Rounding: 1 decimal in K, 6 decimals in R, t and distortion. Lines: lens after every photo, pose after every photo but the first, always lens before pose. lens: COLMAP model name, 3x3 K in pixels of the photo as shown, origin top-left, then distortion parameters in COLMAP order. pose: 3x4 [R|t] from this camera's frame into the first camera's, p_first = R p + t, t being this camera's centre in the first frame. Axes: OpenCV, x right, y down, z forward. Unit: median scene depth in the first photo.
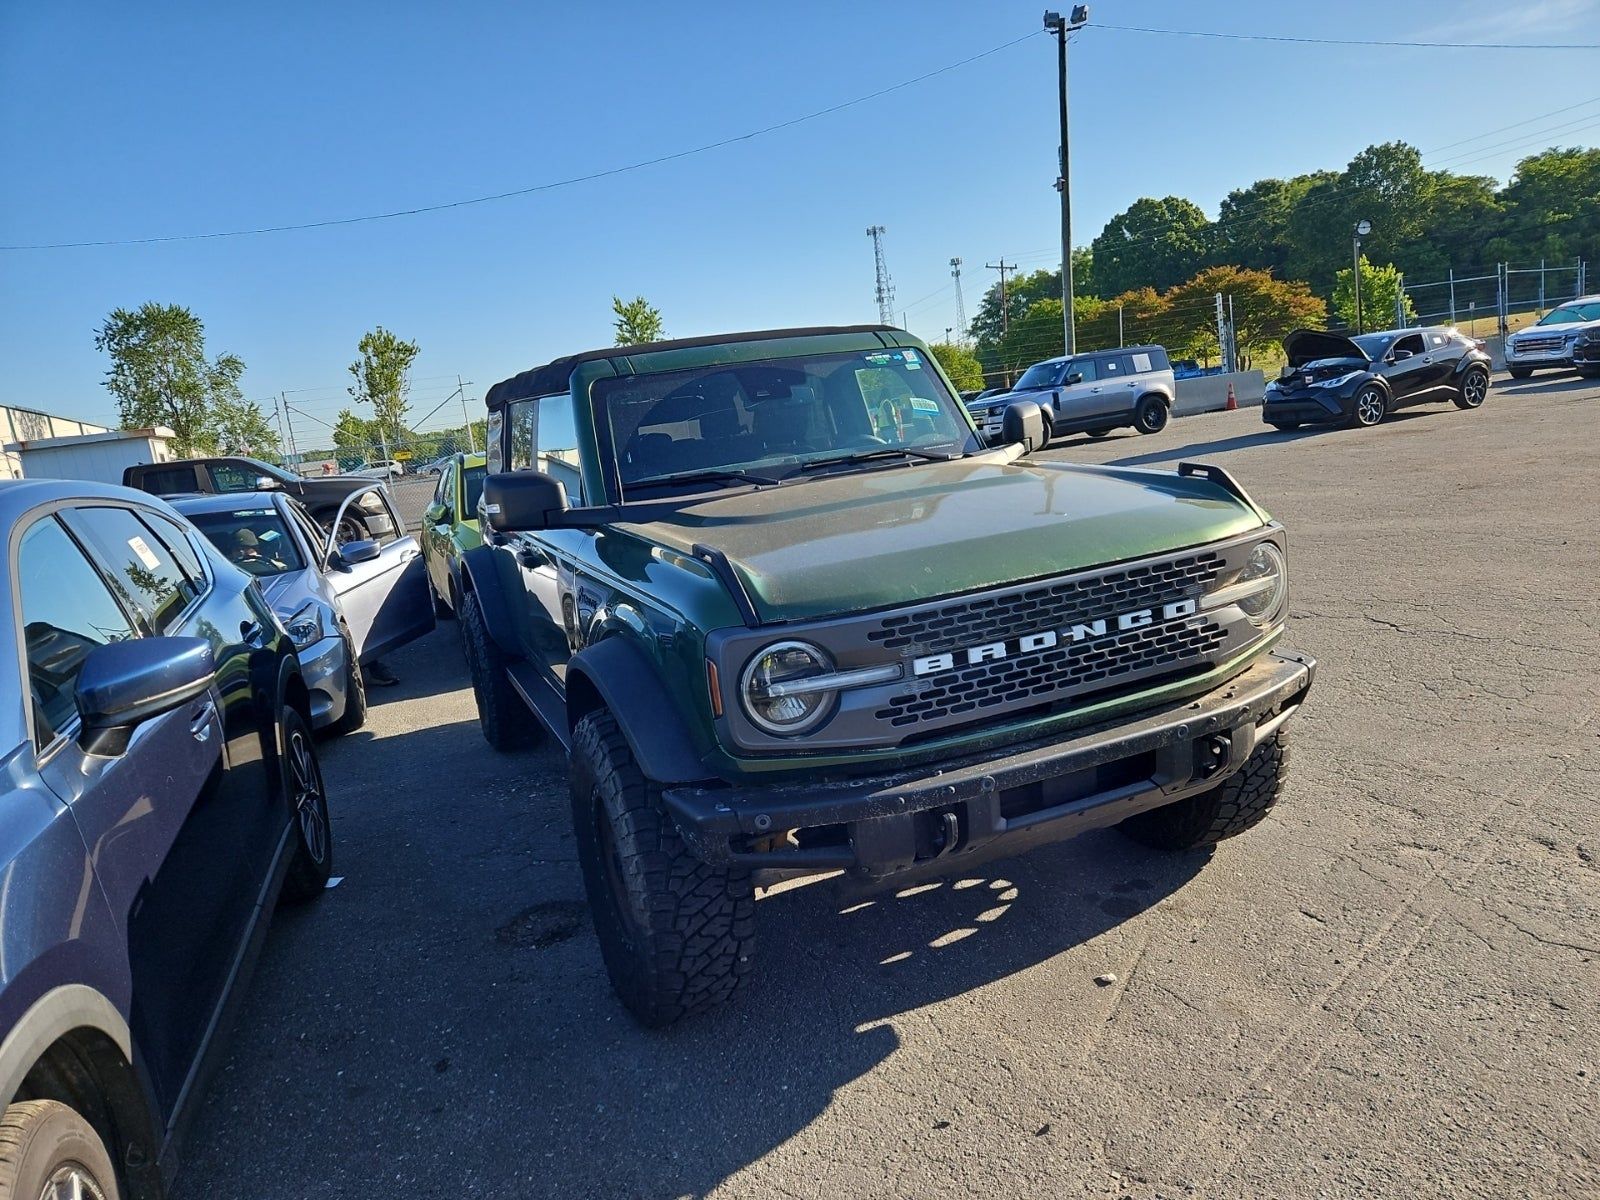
lens RADIAL K [[1102.1, 0, 800.0], [0, 1102.1, 600.0], [0, 0, 1]] dist [0.069792, -0.038449]
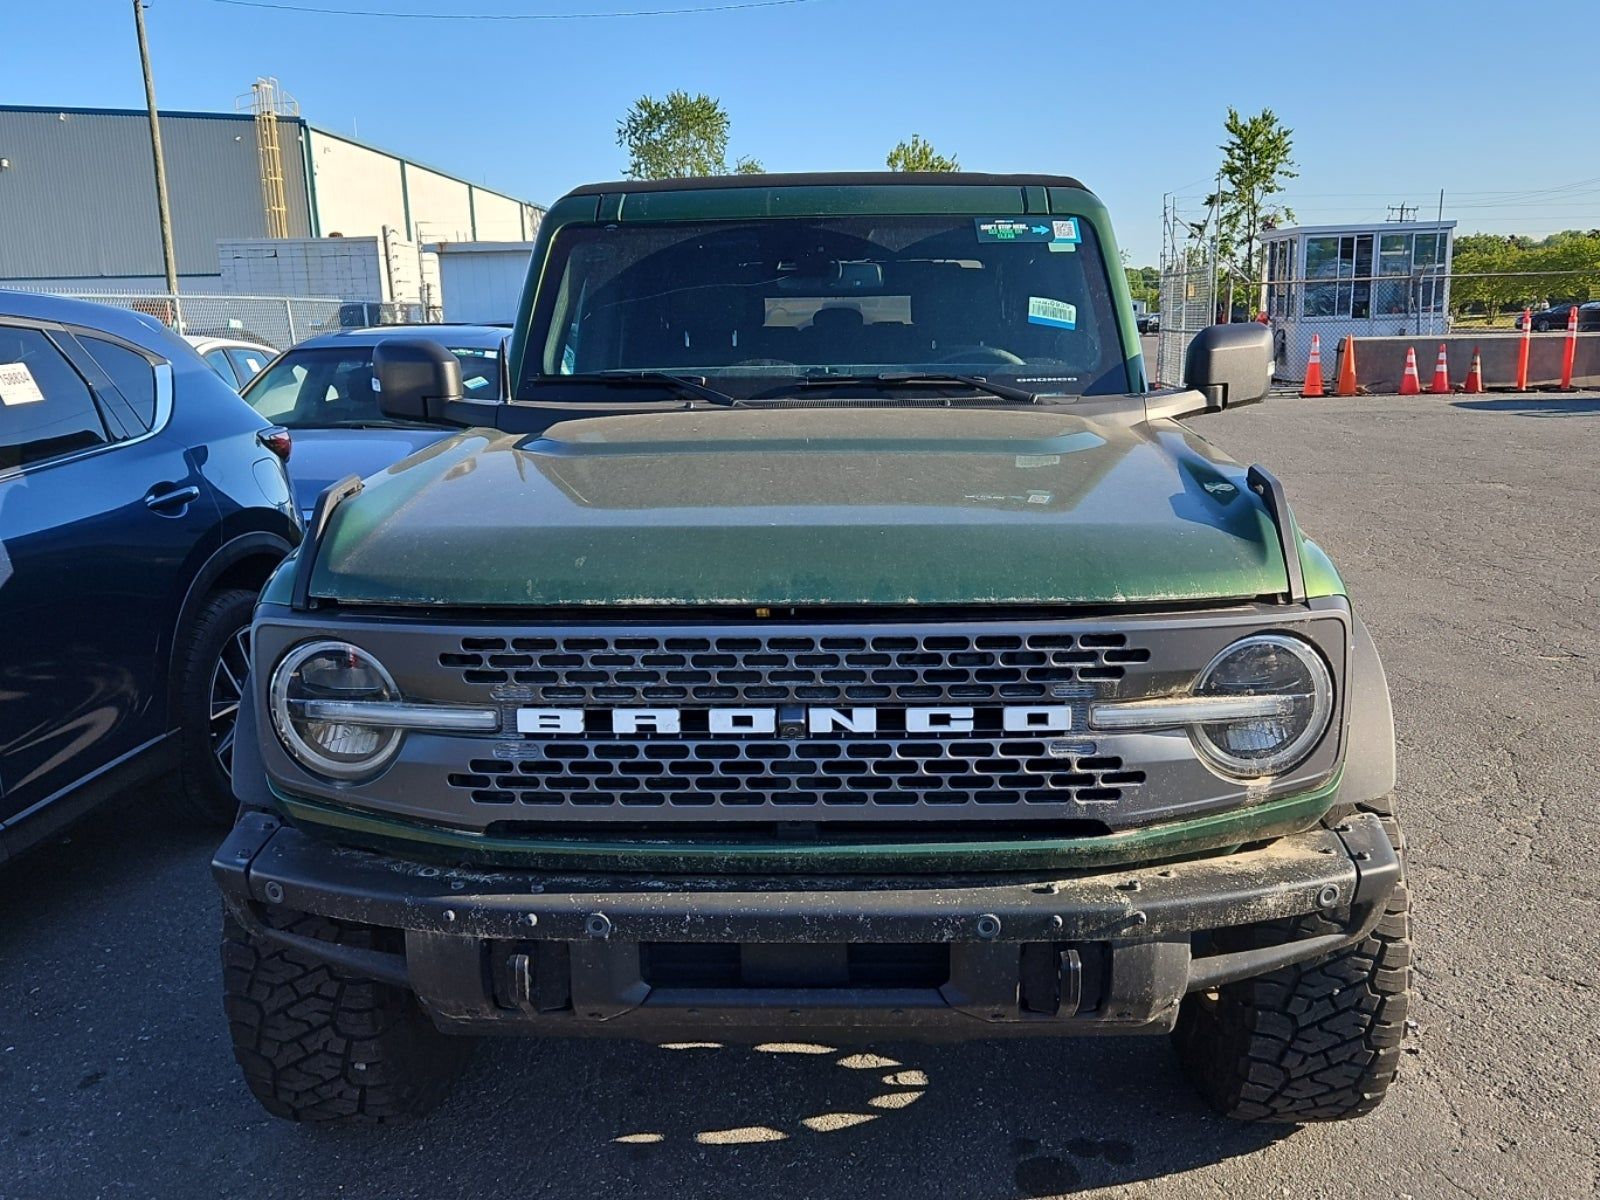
lens RADIAL K [[1494.2, 0, 800.0], [0, 1494.2, 600.0], [0, 0, 1]] dist [-0.001596, -0.020827]
pose [[0.896736, 0.185214, -0.401946, 0.529271], [-0.162764, 0.982584, 0.089644, -0.100742], [0.411549, -0.014964, 0.911265, 0.248886]]
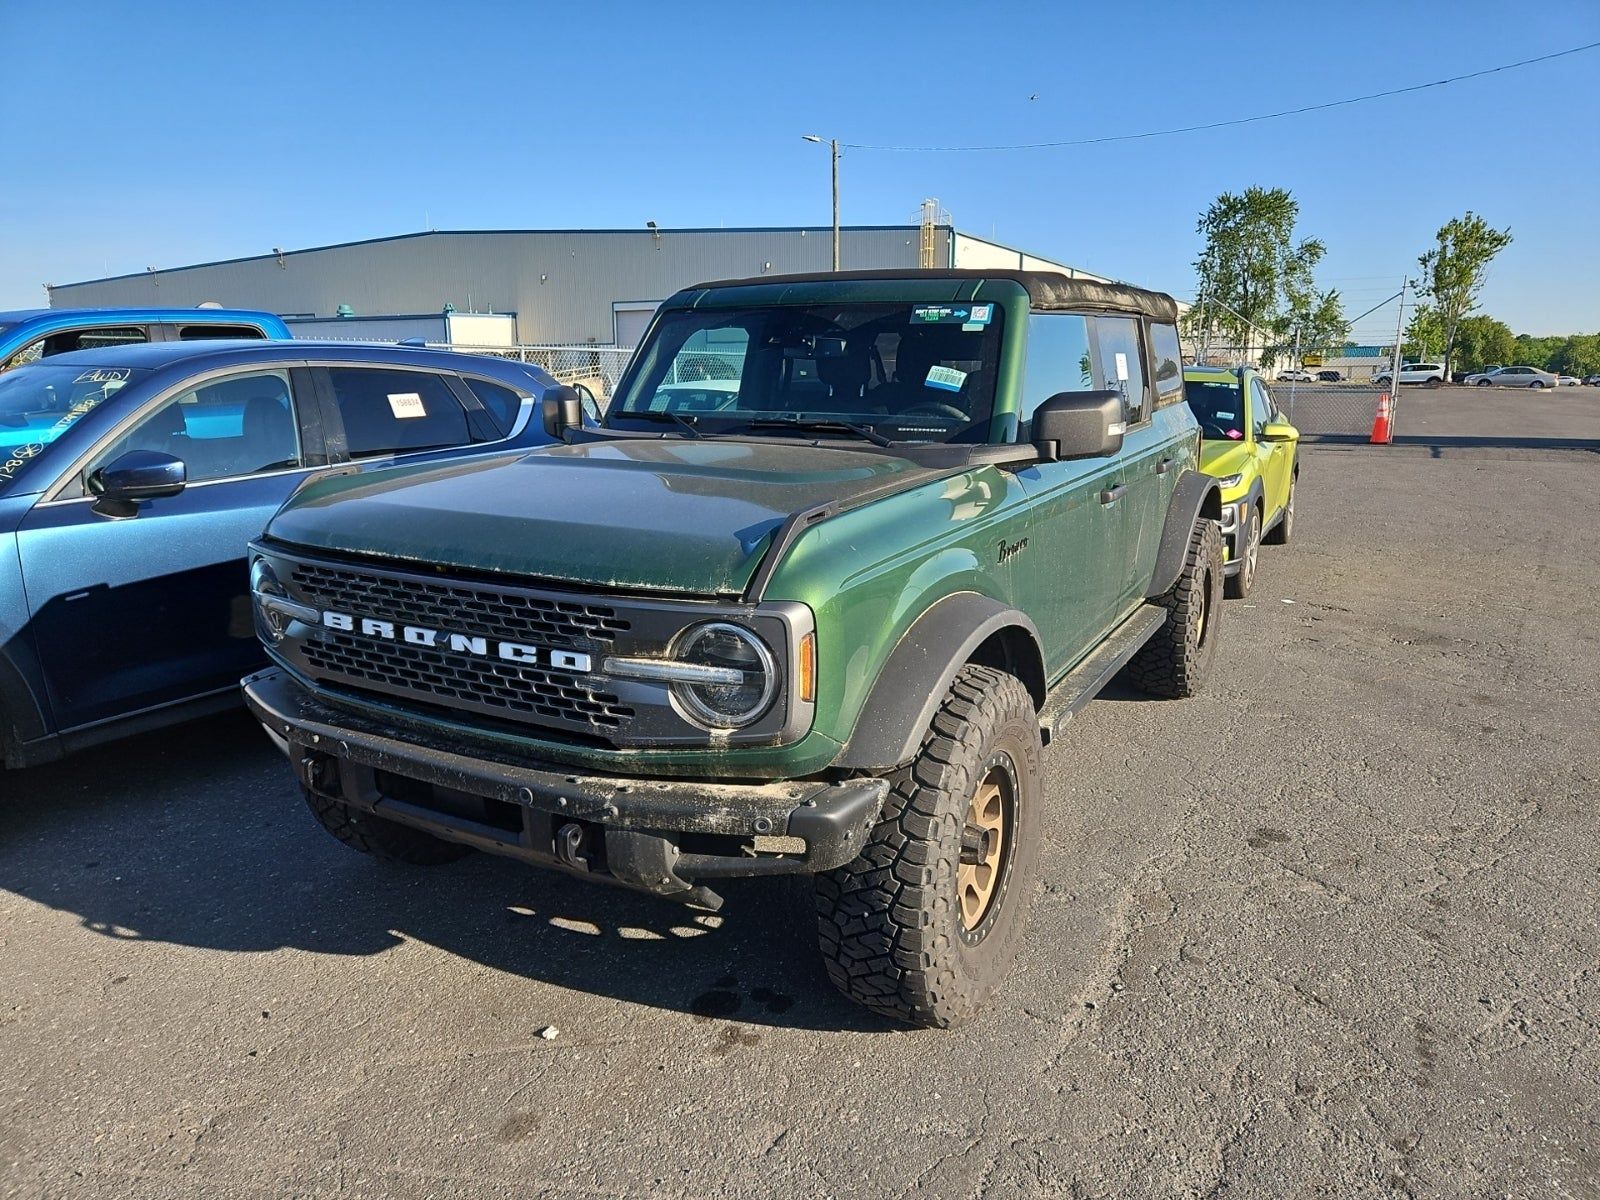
lens RADIAL K [[1102.1, 0, 800.0], [0, 1102.1, 600.0], [0, 0, 1]] dist [0.069792, -0.038449]
pose [[0.604703, 0.284937, -0.743737, 1.042427], [-0.211312, 0.957746, 0.195117, -0.231252], [0.767907, 0.039173, 0.639363, 0.602527]]
